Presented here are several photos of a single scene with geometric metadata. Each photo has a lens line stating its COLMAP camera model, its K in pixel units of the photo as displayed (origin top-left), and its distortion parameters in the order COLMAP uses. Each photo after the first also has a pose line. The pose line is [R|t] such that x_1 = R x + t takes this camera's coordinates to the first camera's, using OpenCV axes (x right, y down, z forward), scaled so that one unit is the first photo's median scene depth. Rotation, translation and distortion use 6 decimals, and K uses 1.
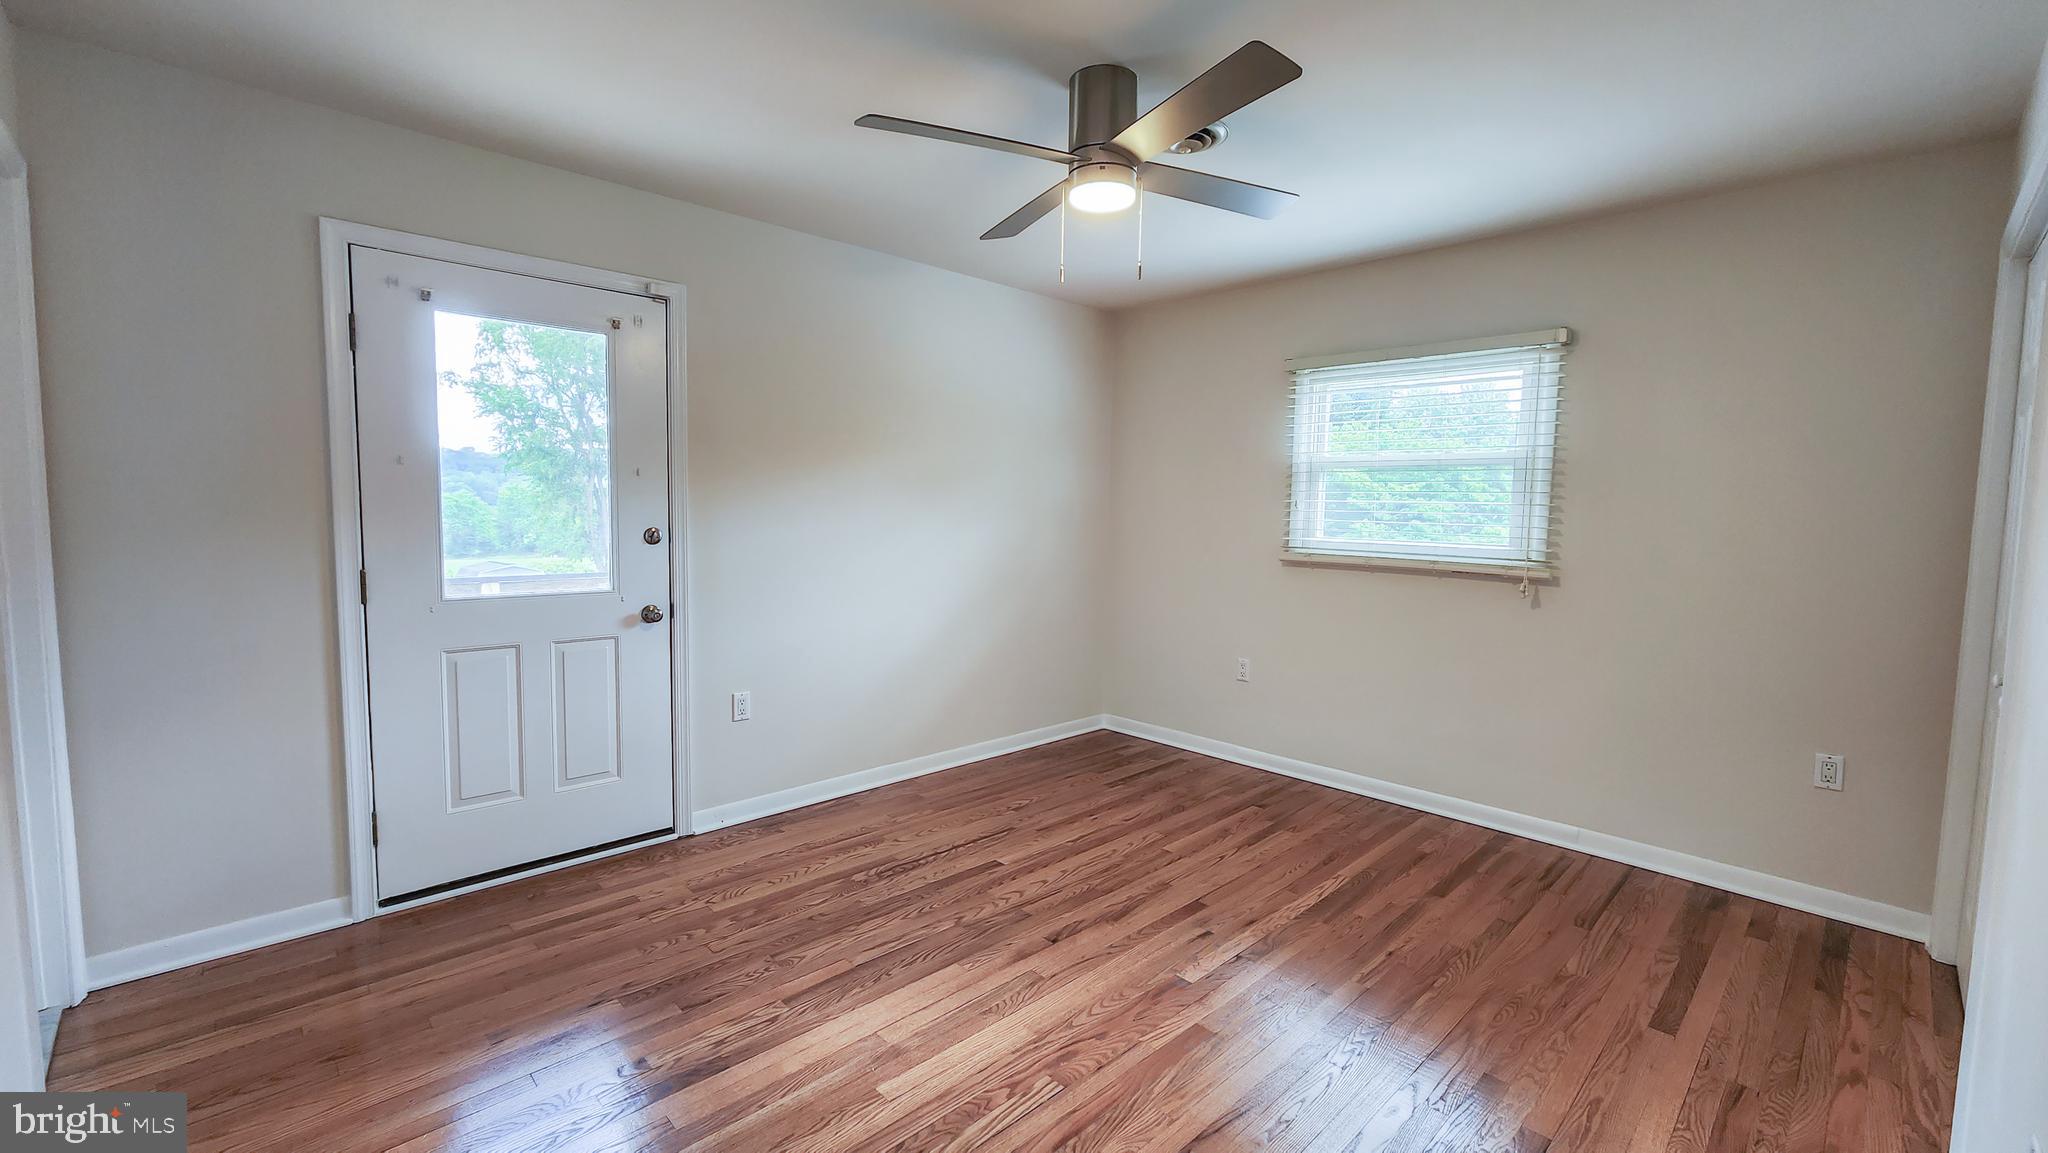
lens RADIAL K [[835.0, 0, 1024.0], [0, 835.0, 576.5], [0, 0, 1]] dist [0.000183, 0.000013]
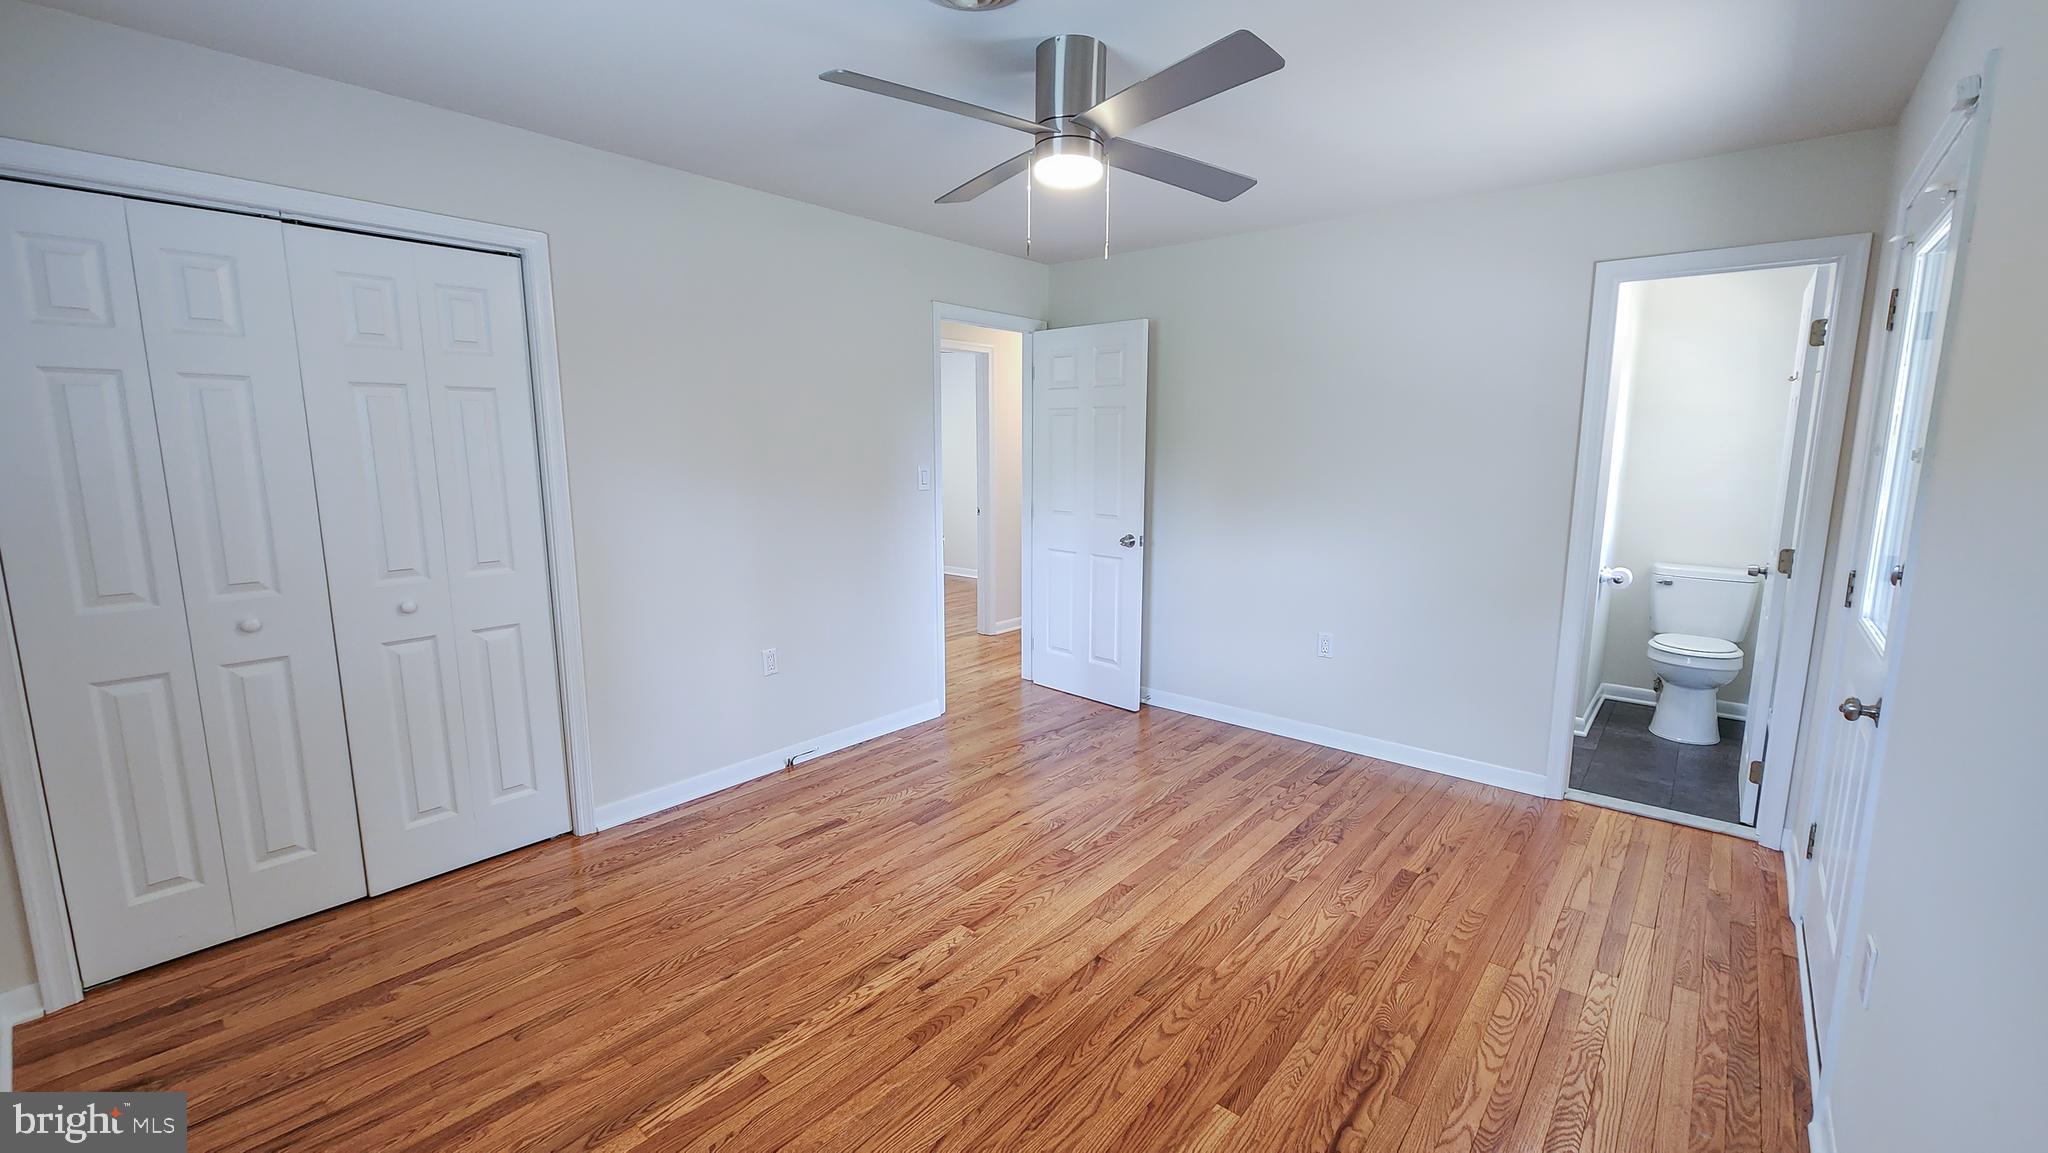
lens RADIAL K [[835.0, 0, 1024.0], [0, 835.0, 576.5], [0, 0, 1]] dist [0.000183, 0.000013]
pose [[-0.994546, -0.005062, -0.104180, 0.209816], [-0.029629, 0.971385, 0.235654, -0.184094], [0.100006, 0.237456, -0.966237, 1.733602]]
